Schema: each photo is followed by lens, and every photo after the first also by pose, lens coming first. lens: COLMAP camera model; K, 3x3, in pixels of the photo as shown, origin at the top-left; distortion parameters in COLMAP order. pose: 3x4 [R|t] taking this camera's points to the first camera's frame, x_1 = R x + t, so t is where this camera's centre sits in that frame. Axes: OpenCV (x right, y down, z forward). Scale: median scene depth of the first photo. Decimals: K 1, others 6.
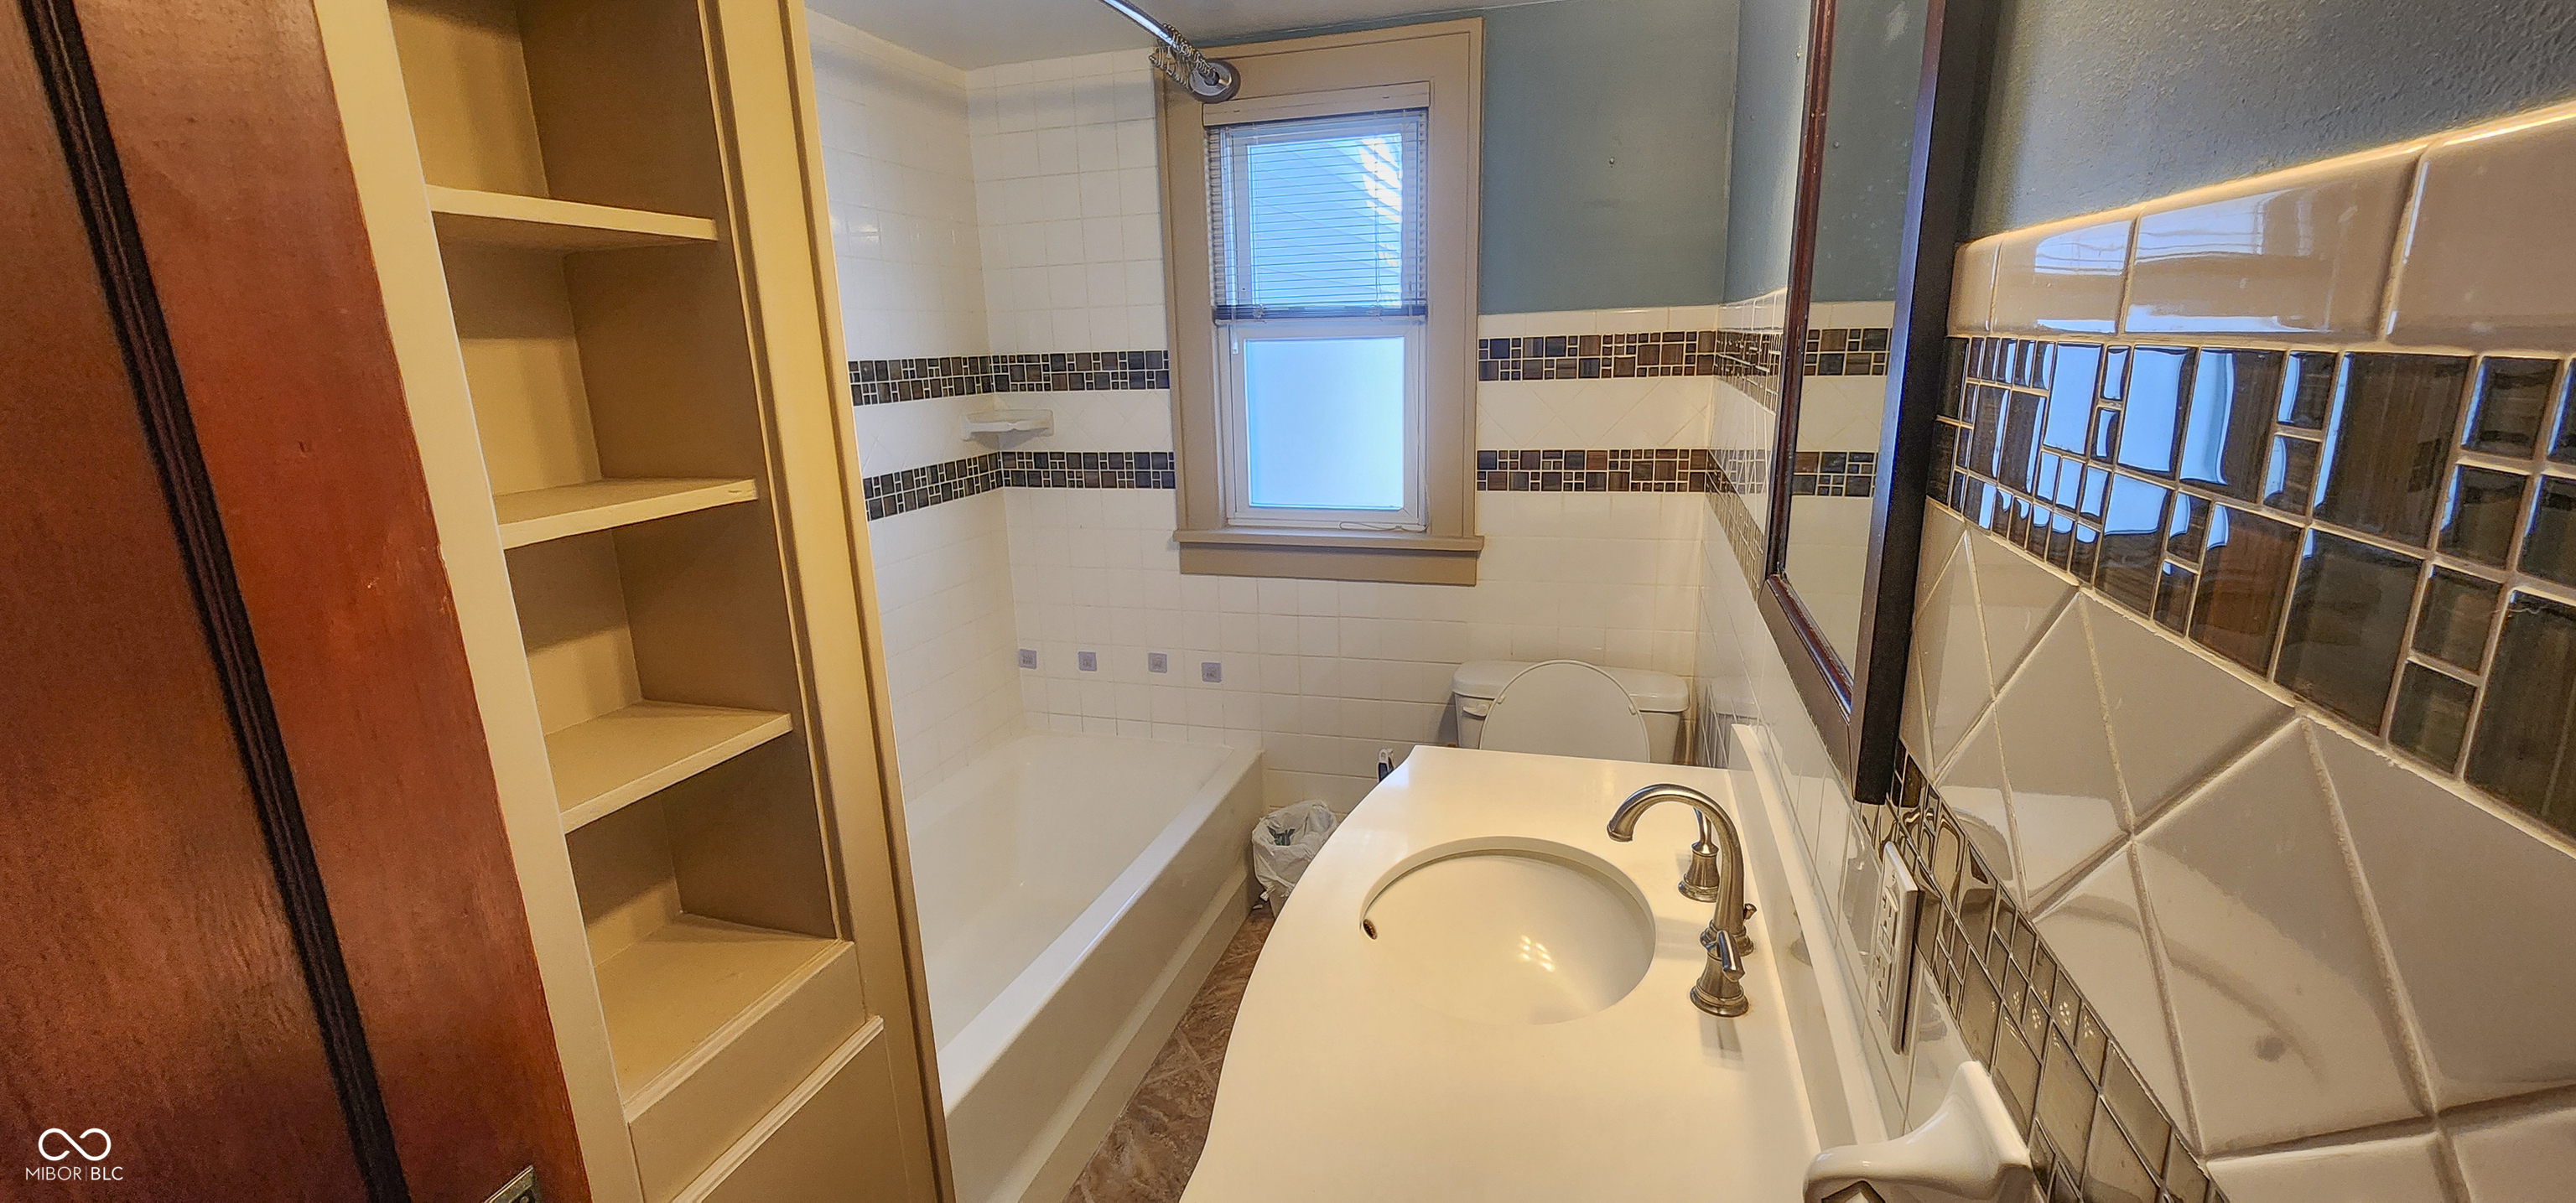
lens RADIAL K [[1047.6, 0, 1290.0], [0, 1047.6, 604.9], [0, 0, 1]] dist [0.000277, 0.000231]
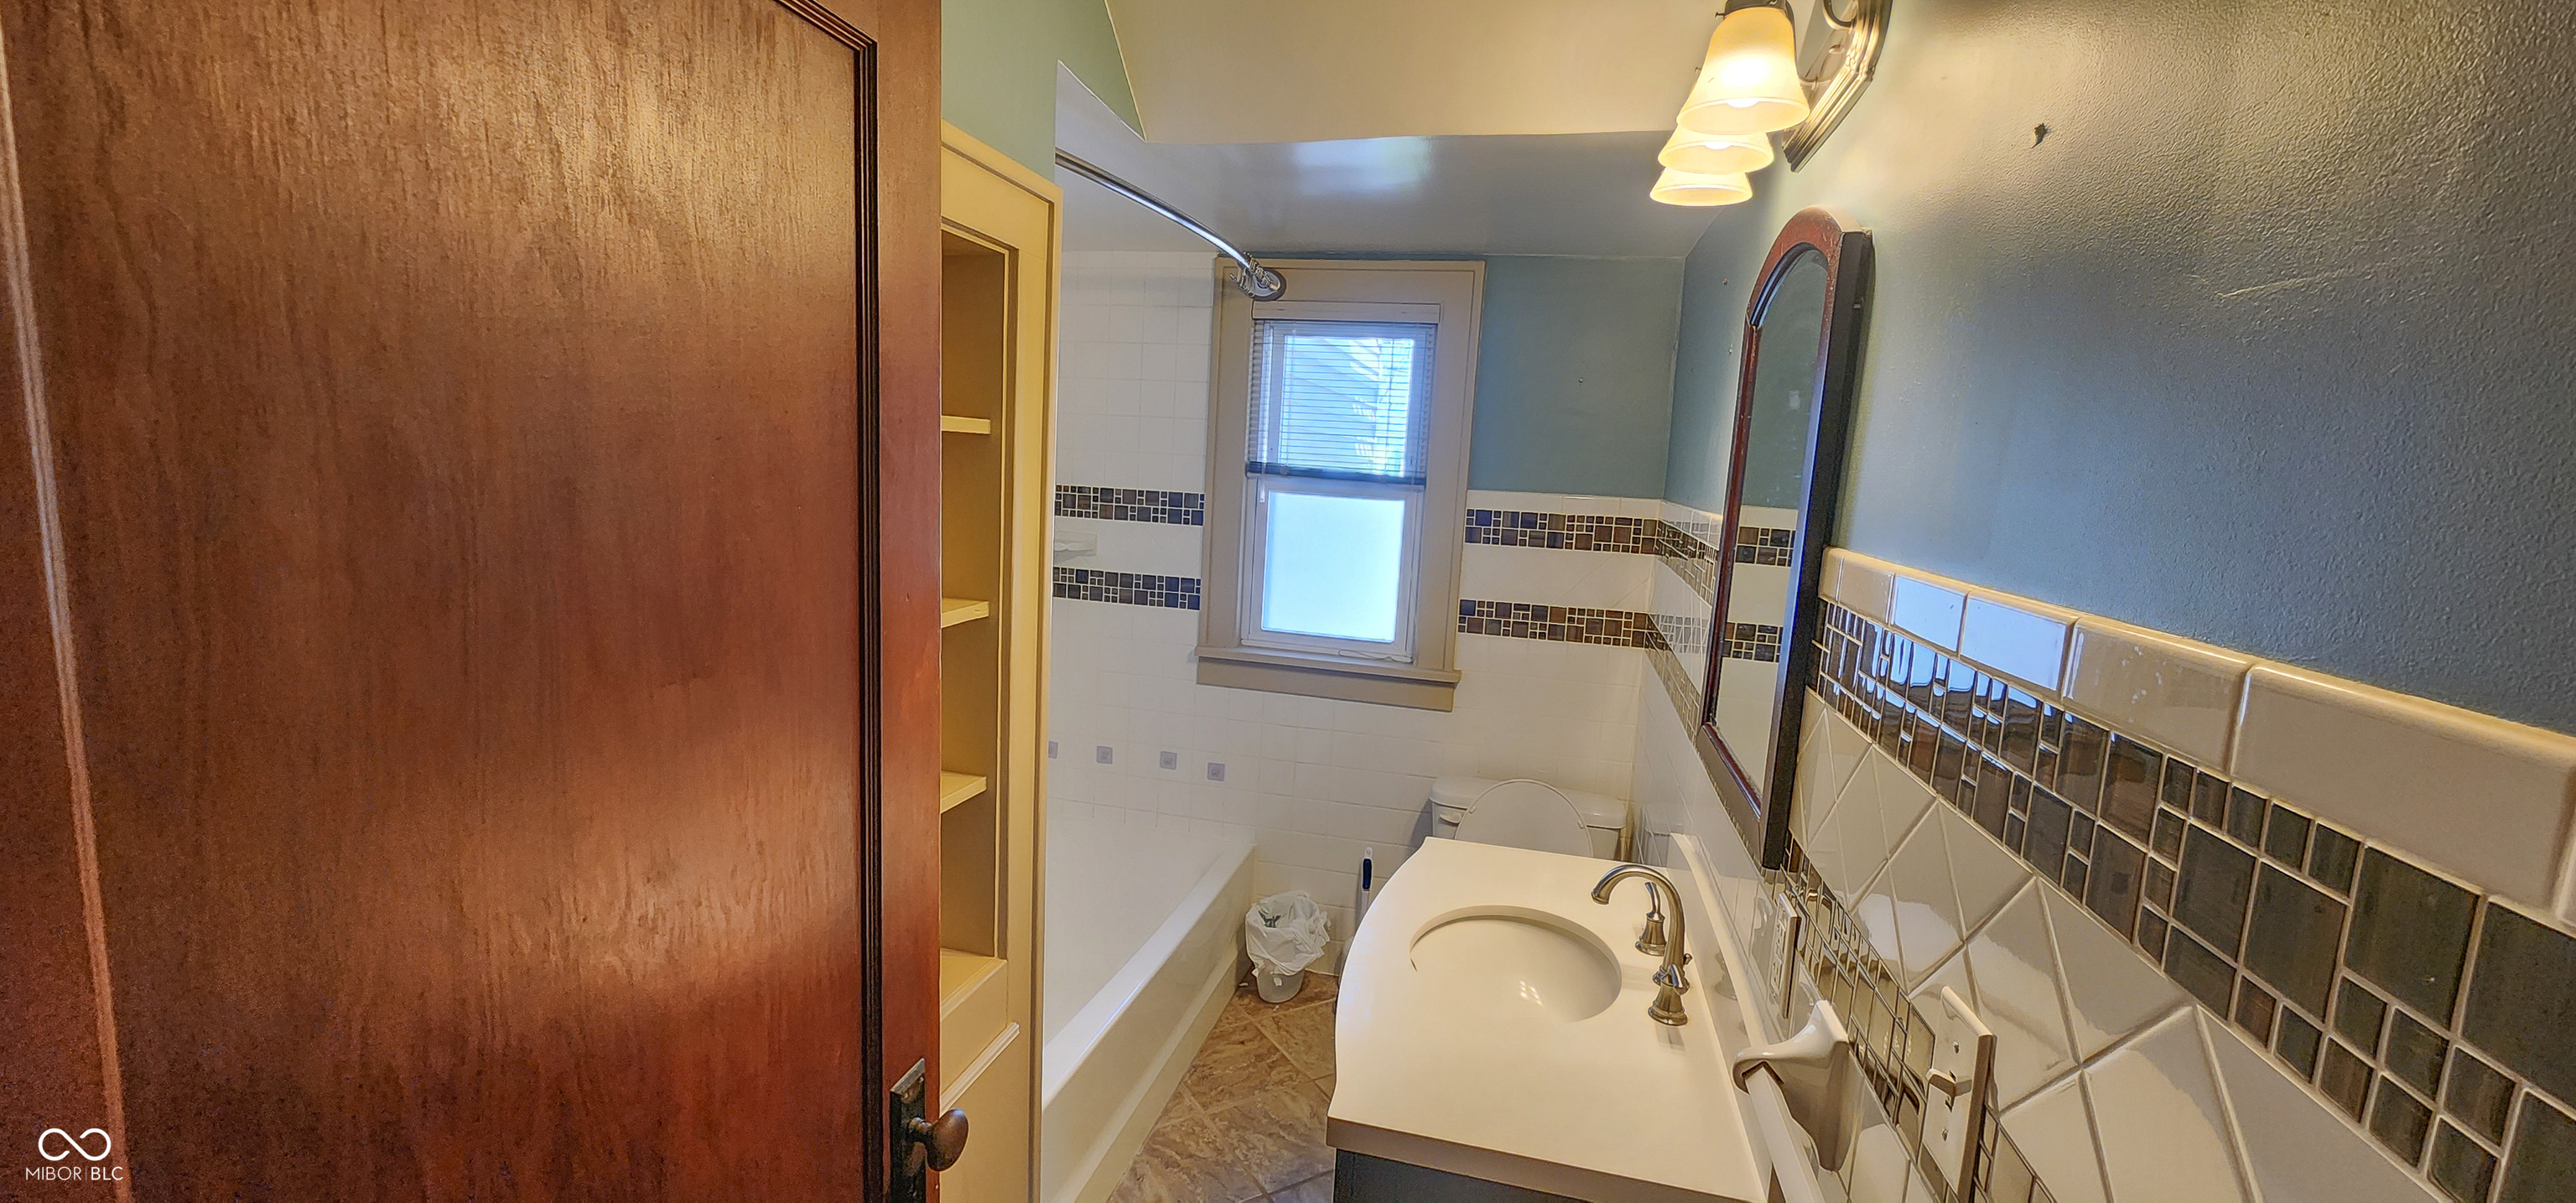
lens RADIAL K [[1047.6, 0, 1287.1], [0, 1047.6, 605.7], [0, 0, 1]] dist [0.000277, 0.000231]
pose [[0.994973, 0.075032, 0.066324, -0.103039], [-0.067646, 0.991918, -0.107344, 0.002537], [-0.073842, 0.102317, 0.992007, -0.185961]]
